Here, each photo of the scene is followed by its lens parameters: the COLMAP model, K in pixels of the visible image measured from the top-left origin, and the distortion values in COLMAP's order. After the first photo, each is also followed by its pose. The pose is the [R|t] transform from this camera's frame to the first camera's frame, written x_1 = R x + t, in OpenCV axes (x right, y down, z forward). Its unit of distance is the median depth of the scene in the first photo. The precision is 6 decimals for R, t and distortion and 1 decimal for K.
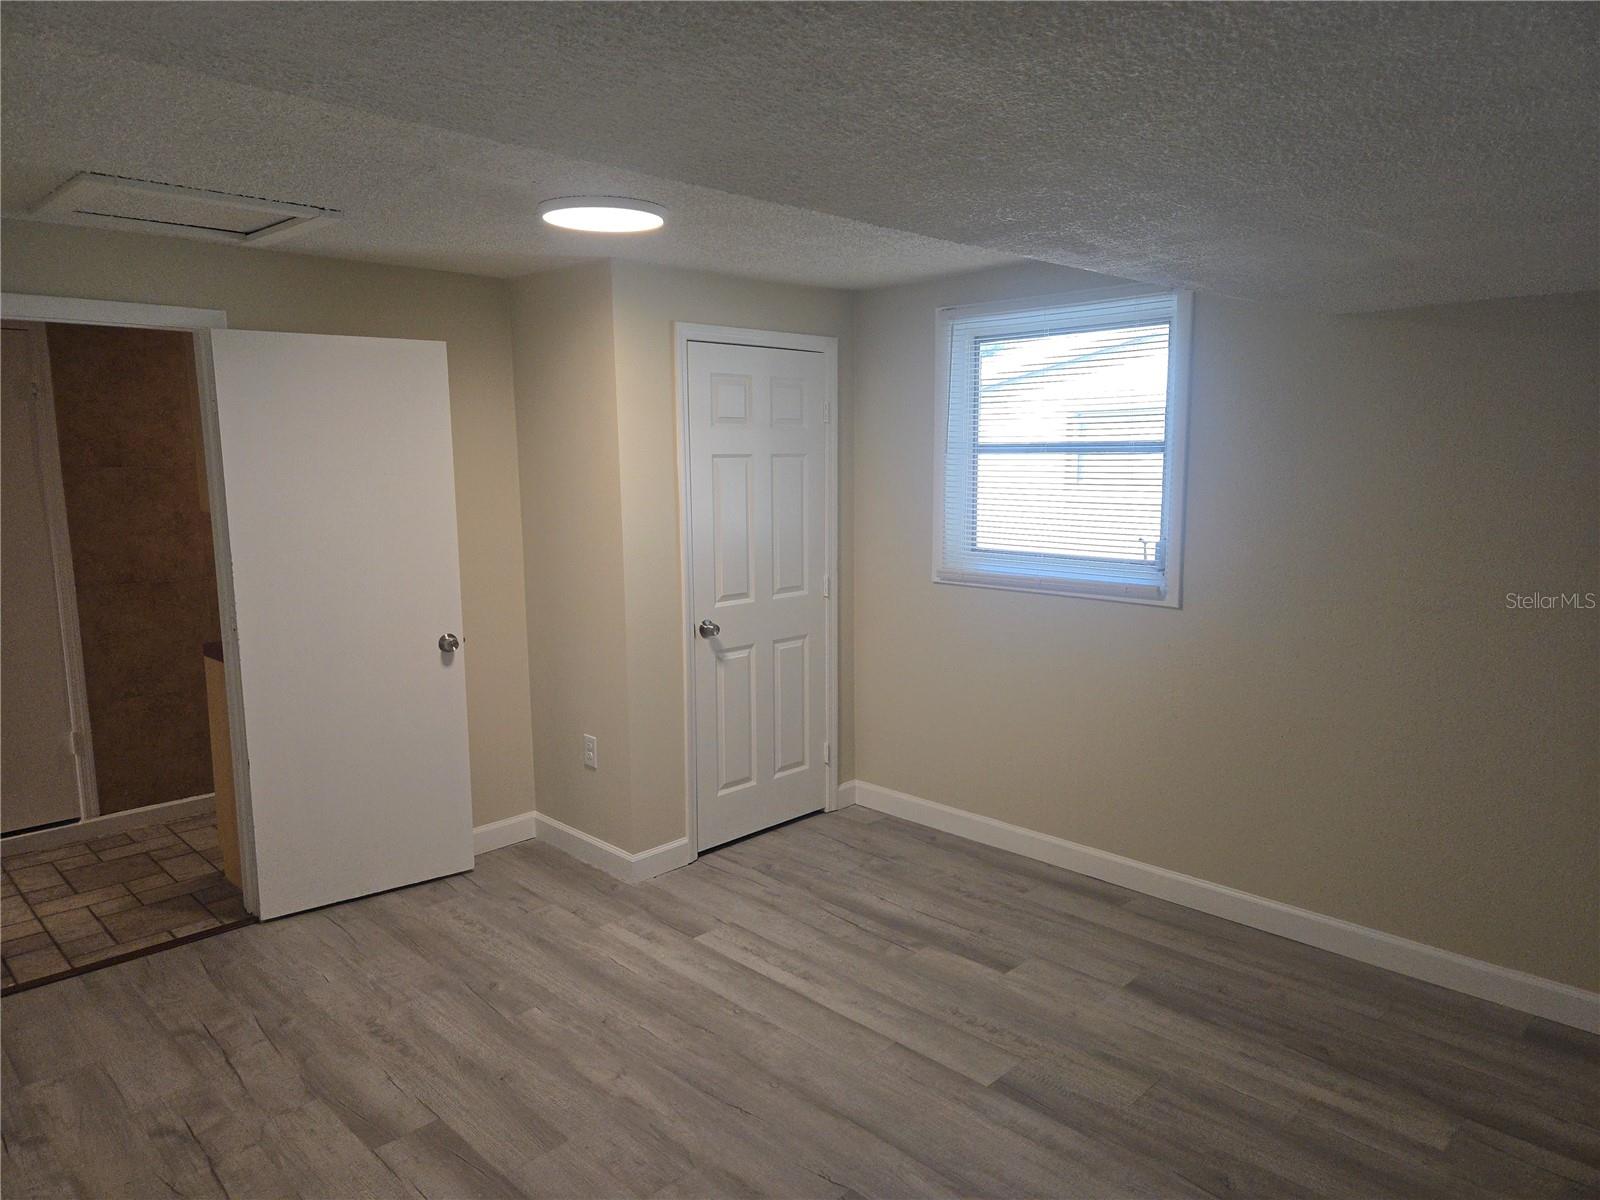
lens RADIAL K [[1104.7, 0, 794.8], [0, 1104.7, 608.1], [0, 0, 1]] dist [0.035979, -0.026552]
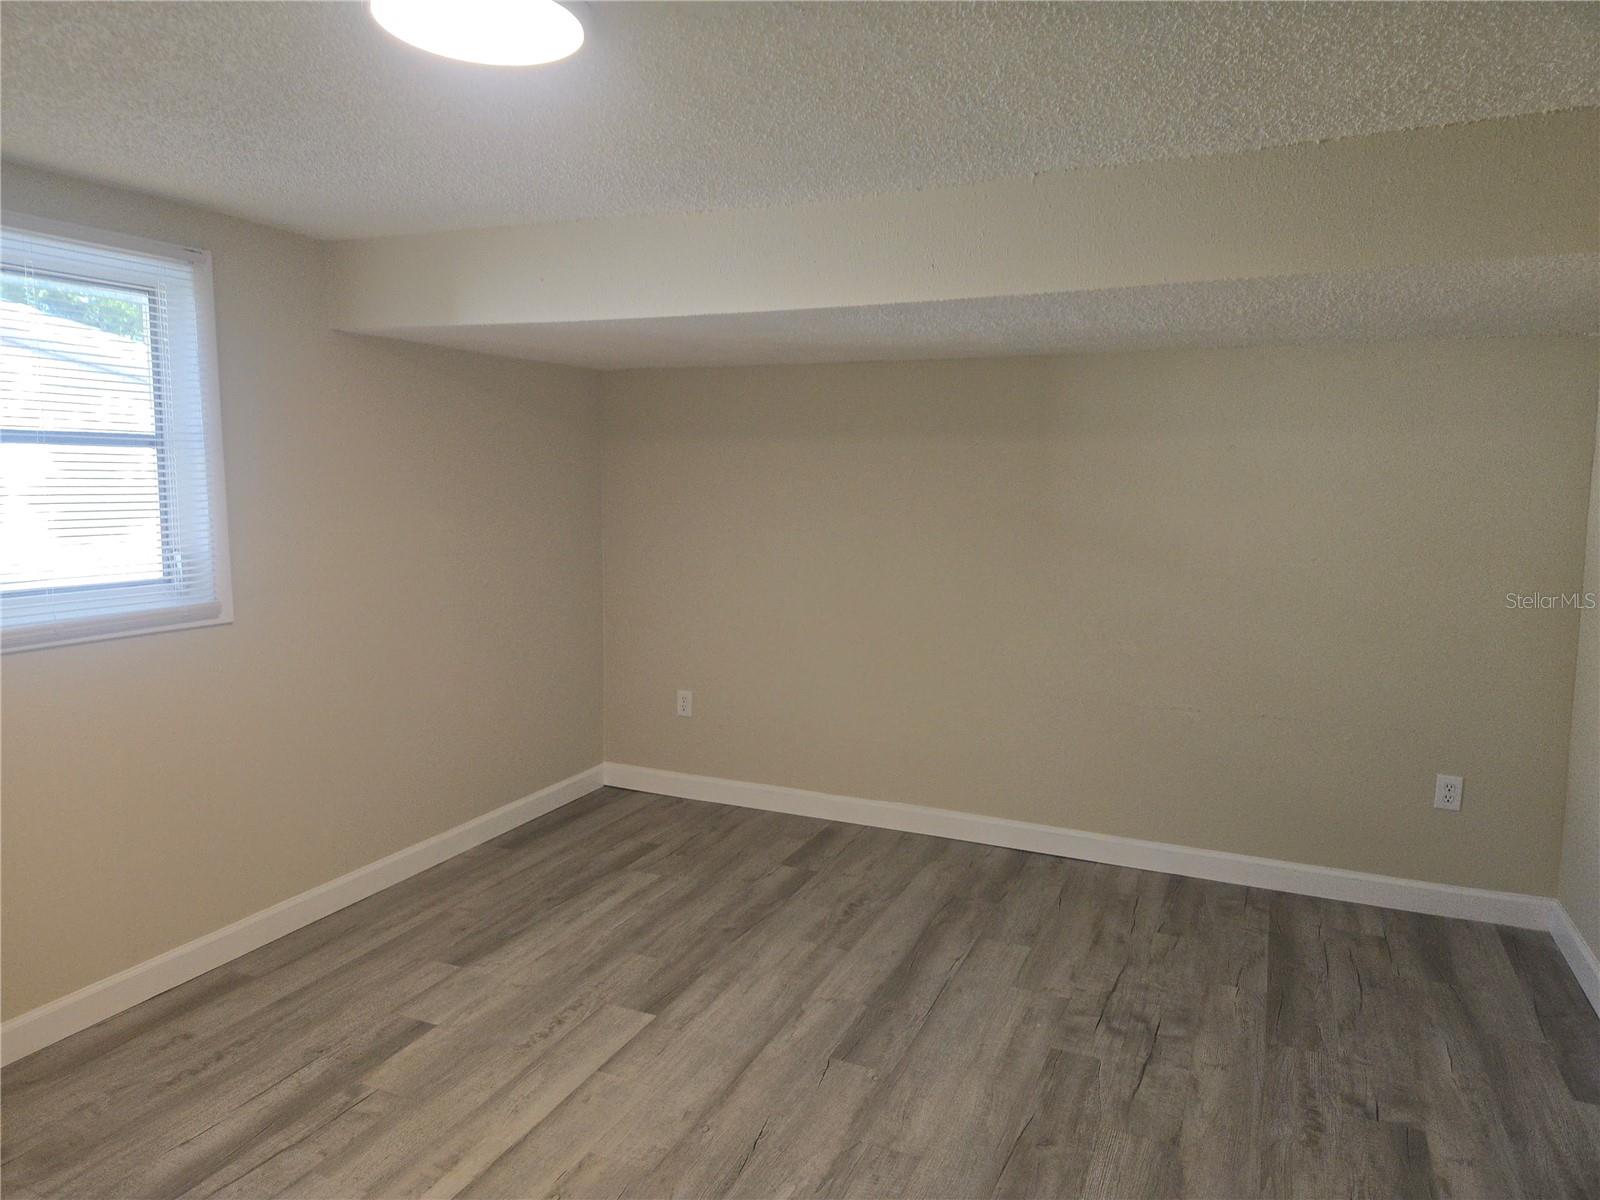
lens RADIAL K [[1104.7, 0, 795.3], [0, 1104.7, 593.1], [0, 0, 1]] dist [0.035979, -0.026552]
pose [[-0.394901, -0.096534, 0.913638, -0.733215], [0.126745, 0.979231, 0.158247, -0.121678], [-0.909939, 0.178291, -0.374464, 1.040181]]
